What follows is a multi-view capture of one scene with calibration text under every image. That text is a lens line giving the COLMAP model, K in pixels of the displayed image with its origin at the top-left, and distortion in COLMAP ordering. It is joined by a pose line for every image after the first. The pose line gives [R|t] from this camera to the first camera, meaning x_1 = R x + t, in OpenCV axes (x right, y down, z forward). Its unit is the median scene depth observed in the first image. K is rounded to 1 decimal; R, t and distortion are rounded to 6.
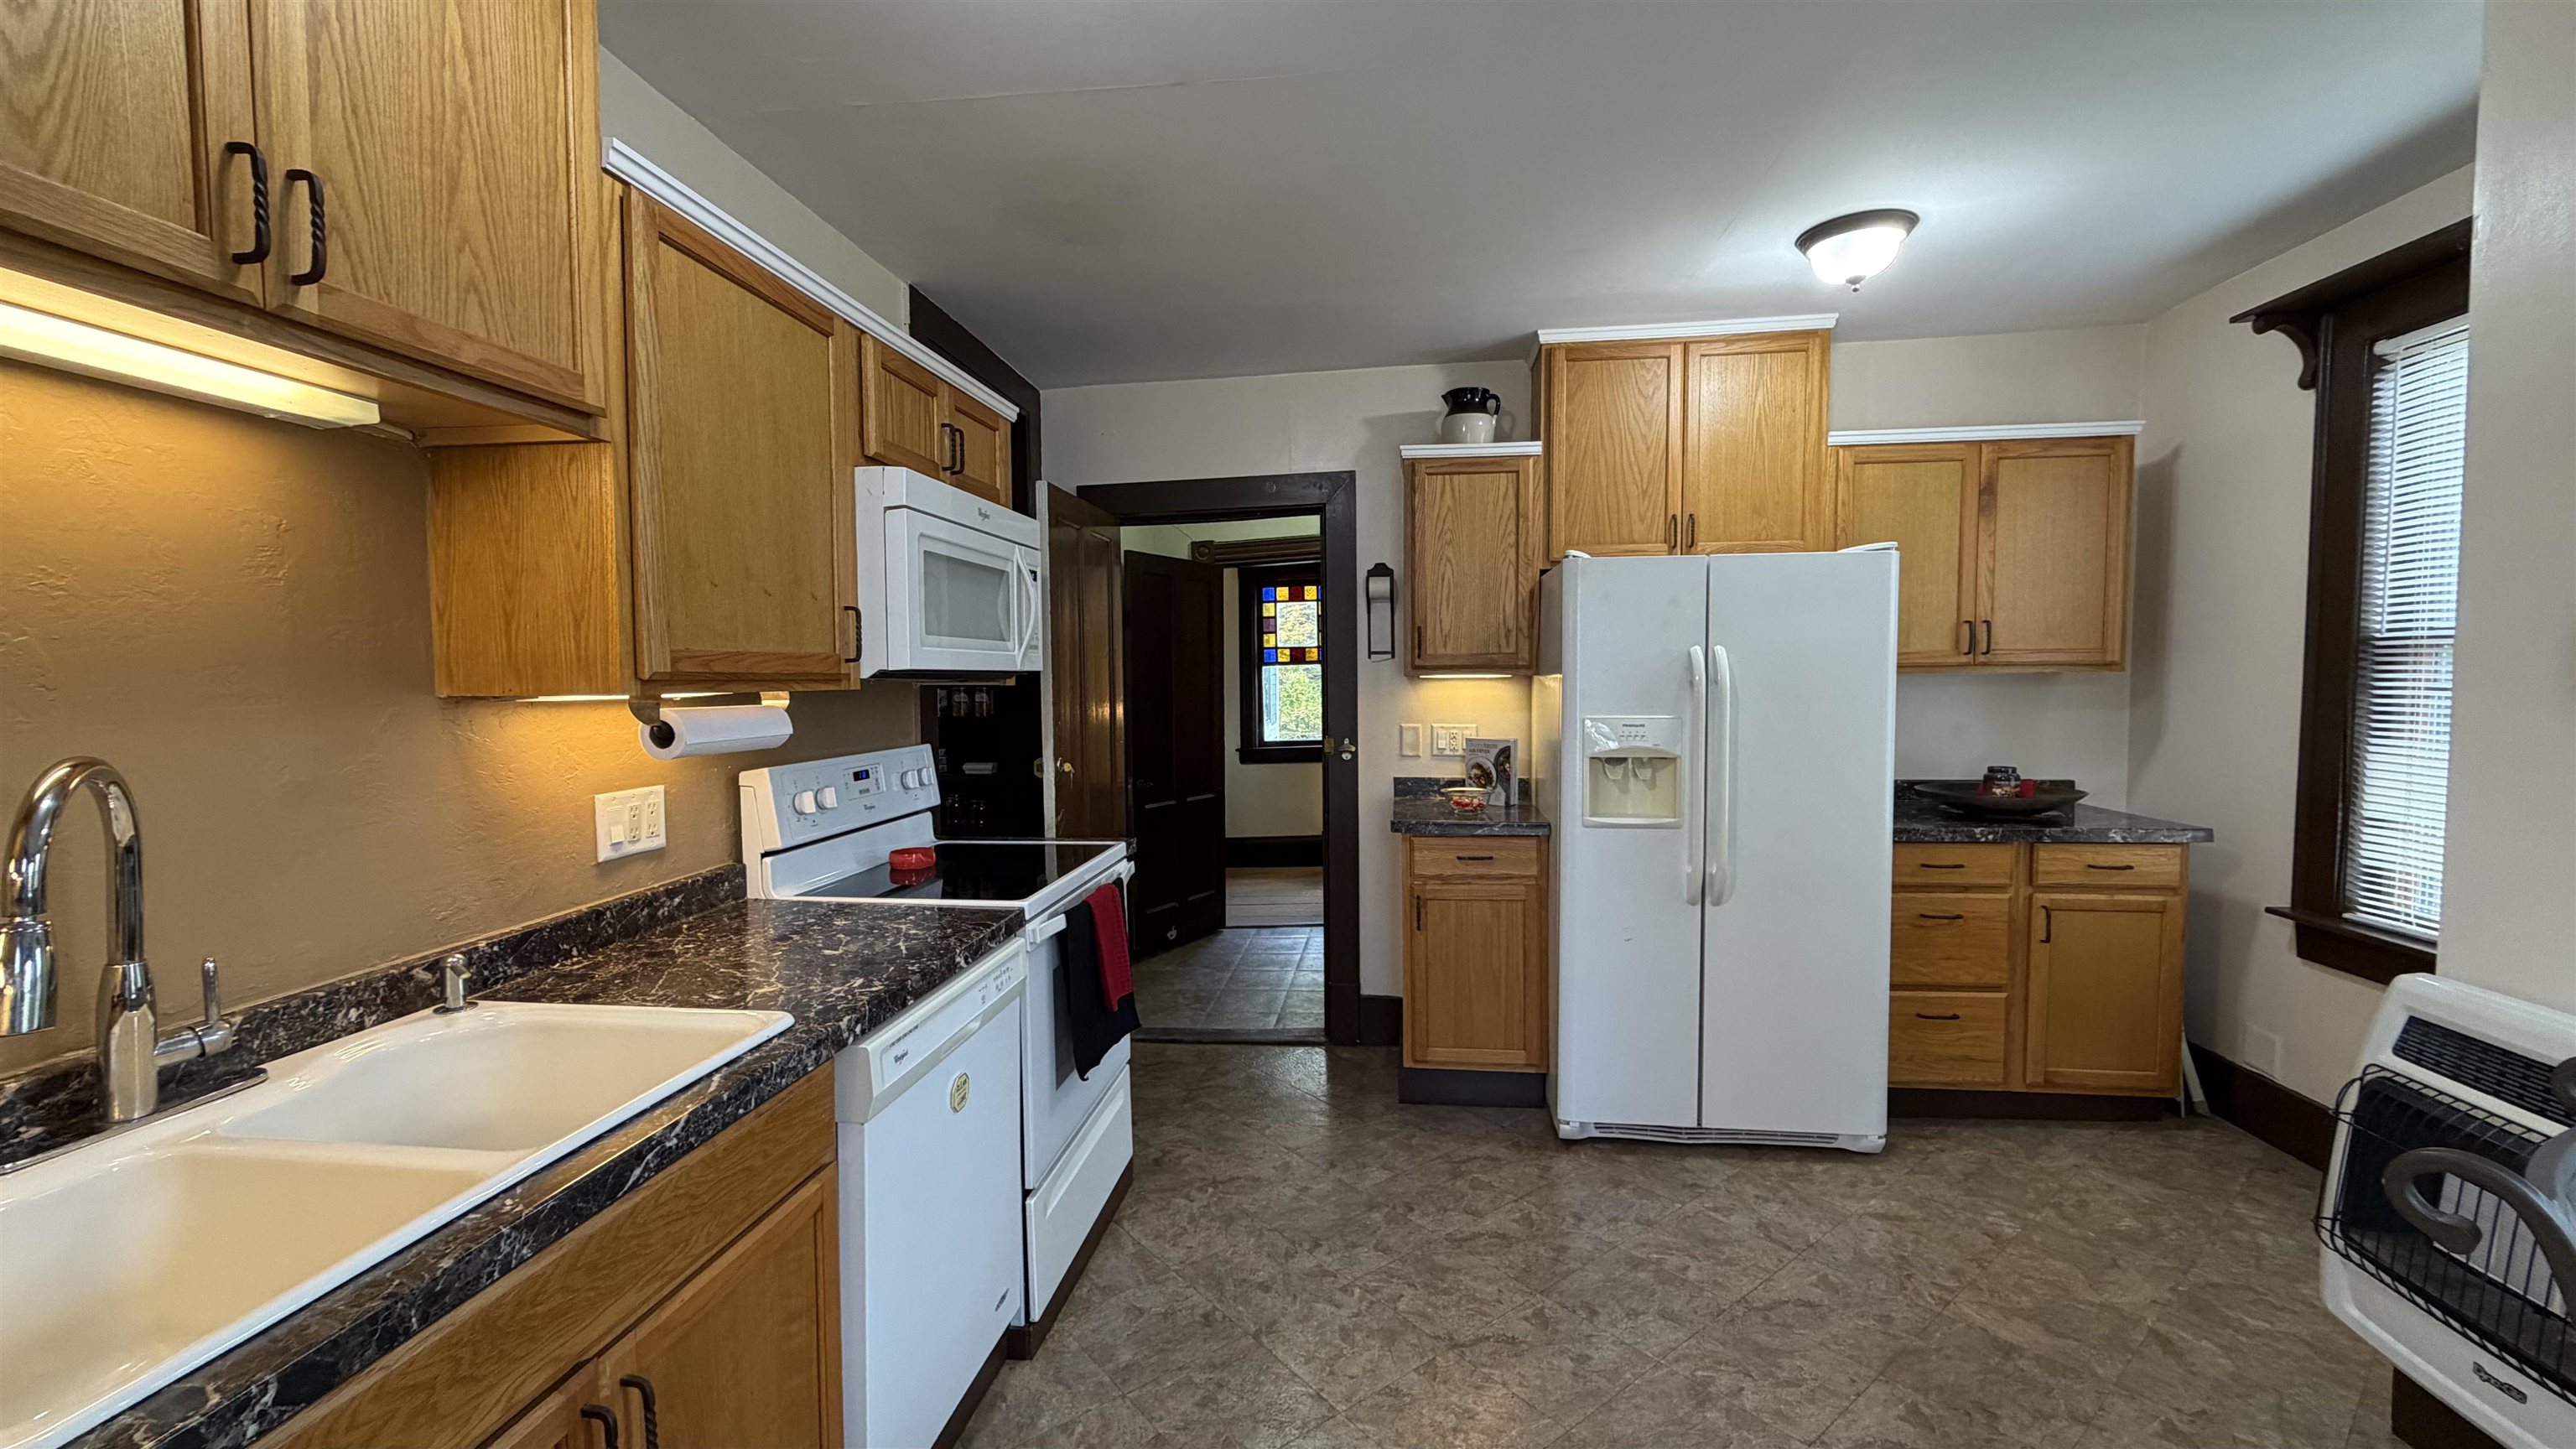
lens RADIAL K [[1019.7, 0, 1278.8], [0, 1019.7, 723.2], [0, 0, 1]] dist [-0.000907, 0.000384]
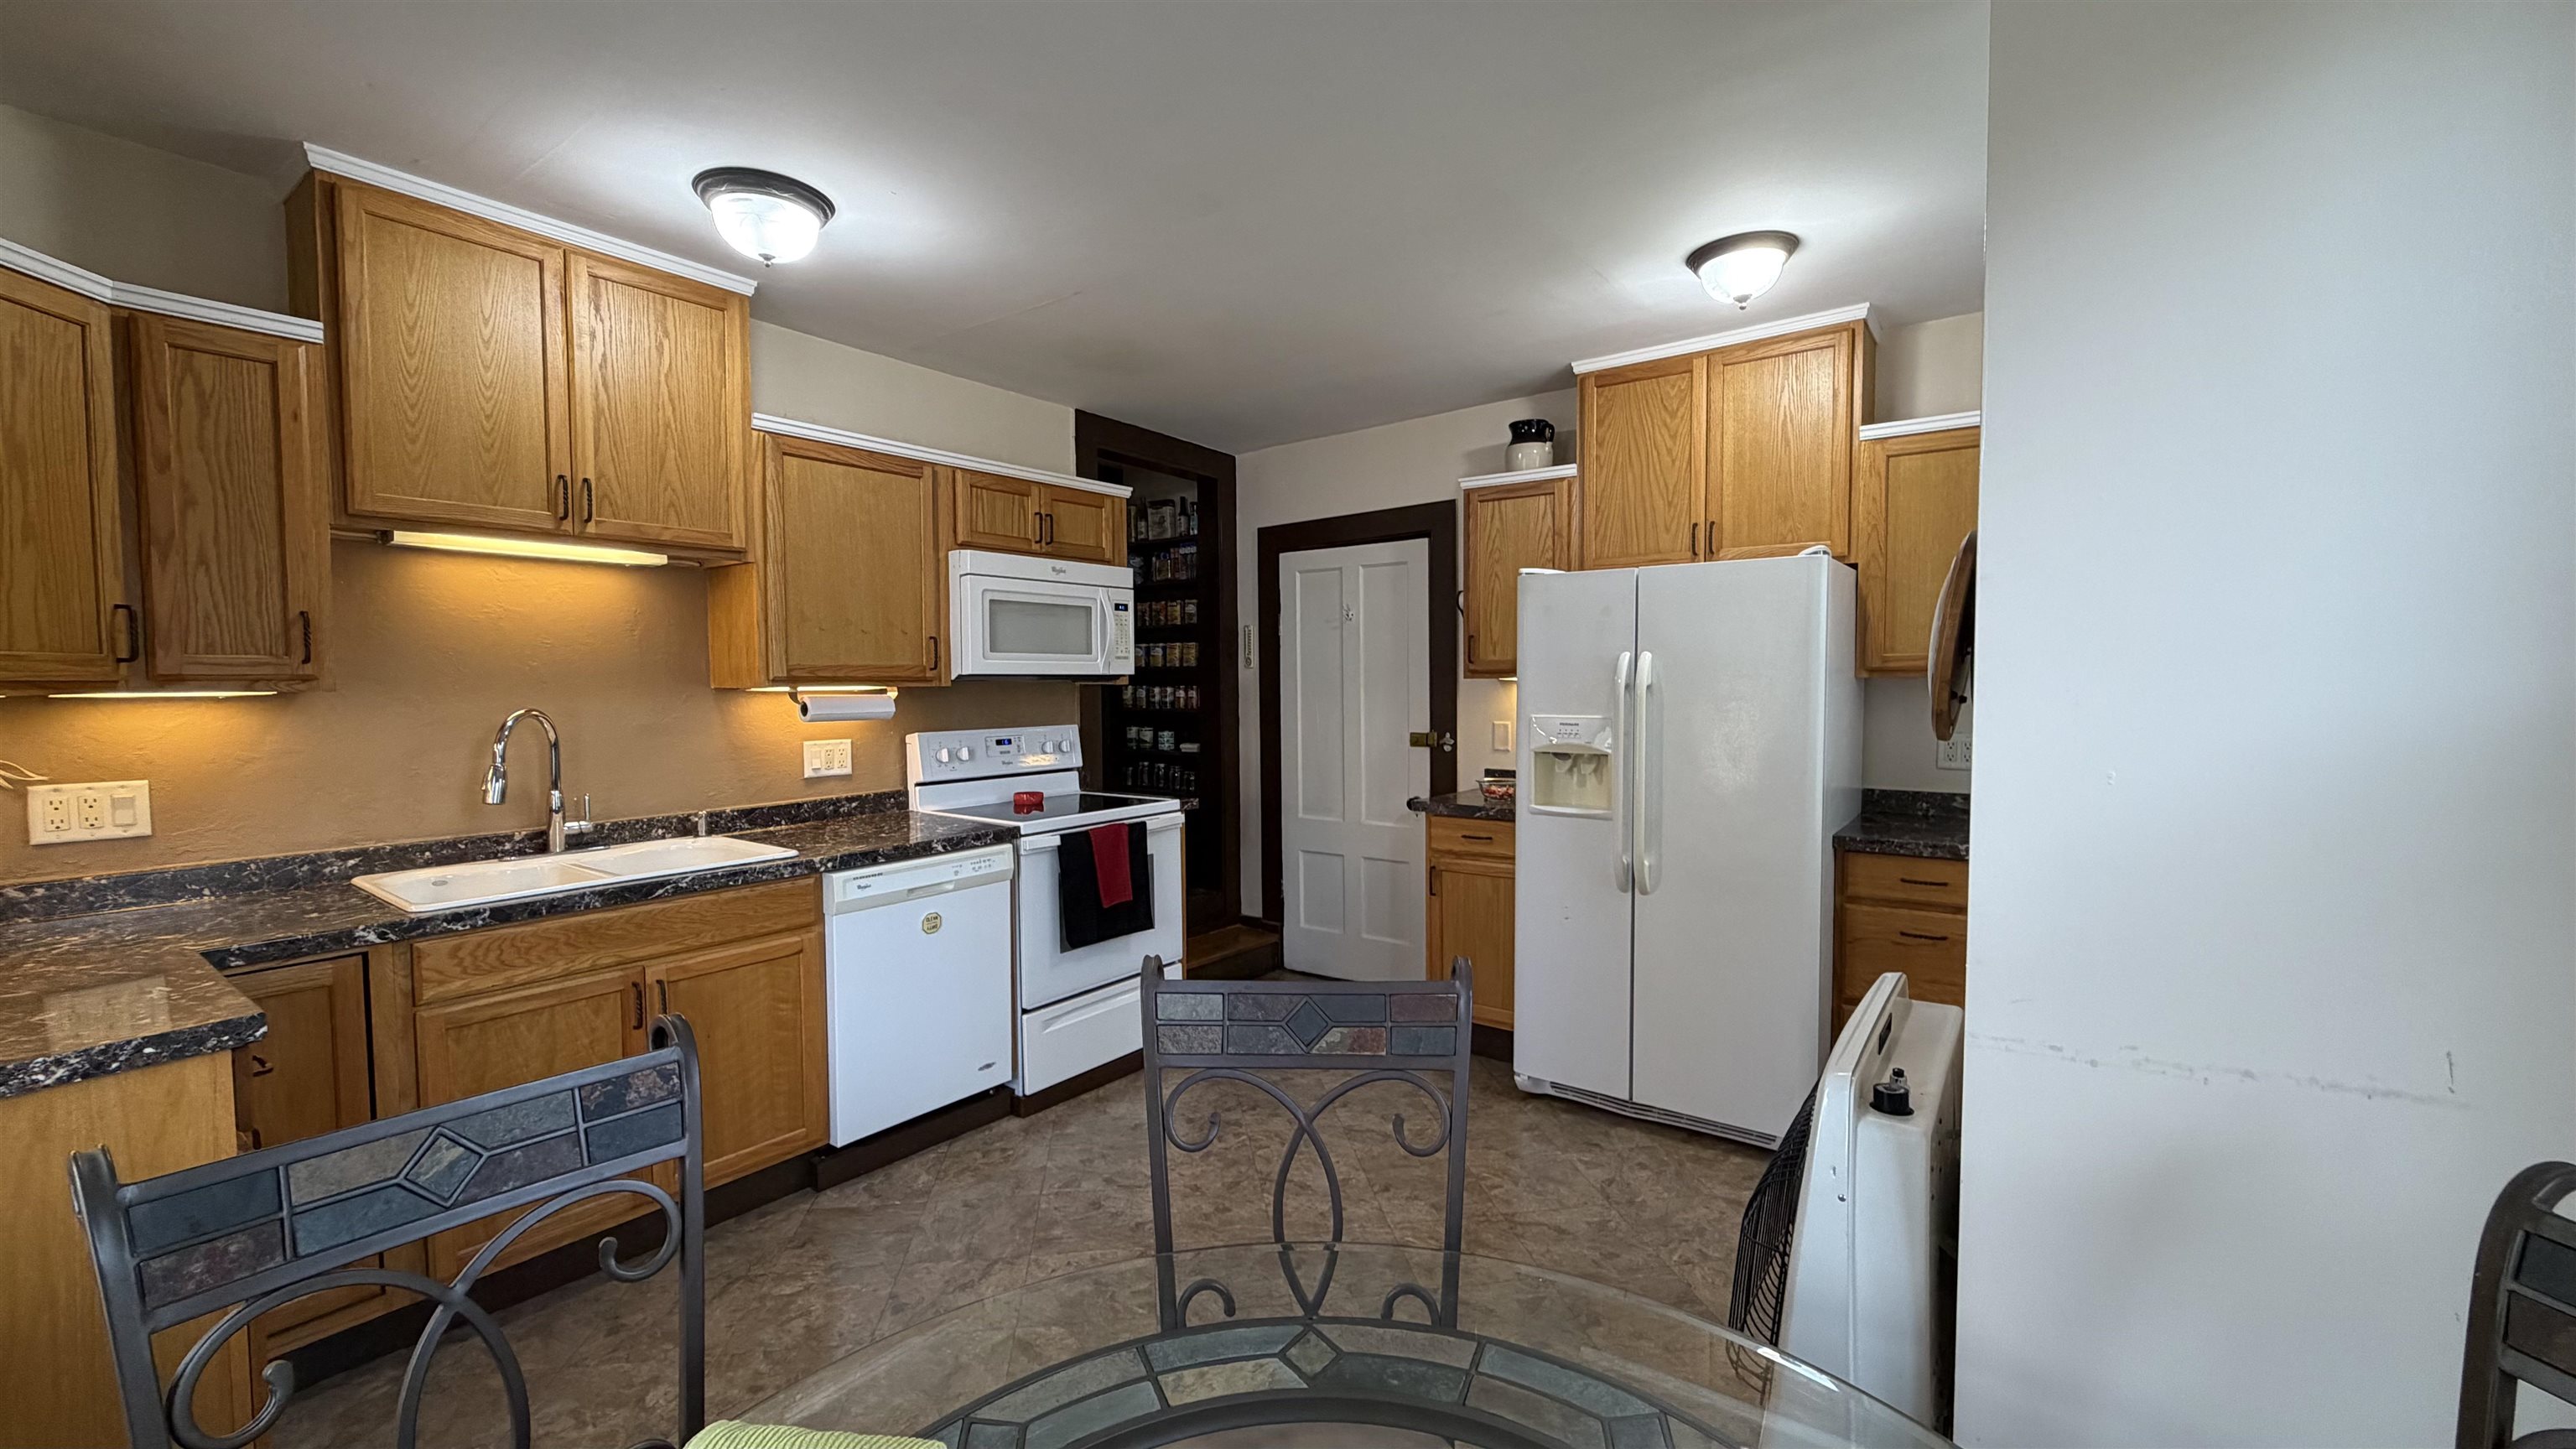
lens RADIAL K [[1019.7, 0, 1284.1], [0, 1019.7, 722.9], [0, 0, 1]] dist [-0.000907, 0.000384]
pose [[0.869941, 0.025597, -0.492491, 0.711419], [-0.025110, 0.999656, 0.007601, -0.000148], [0.492516, 0.005754, 0.870285, -0.134332]]
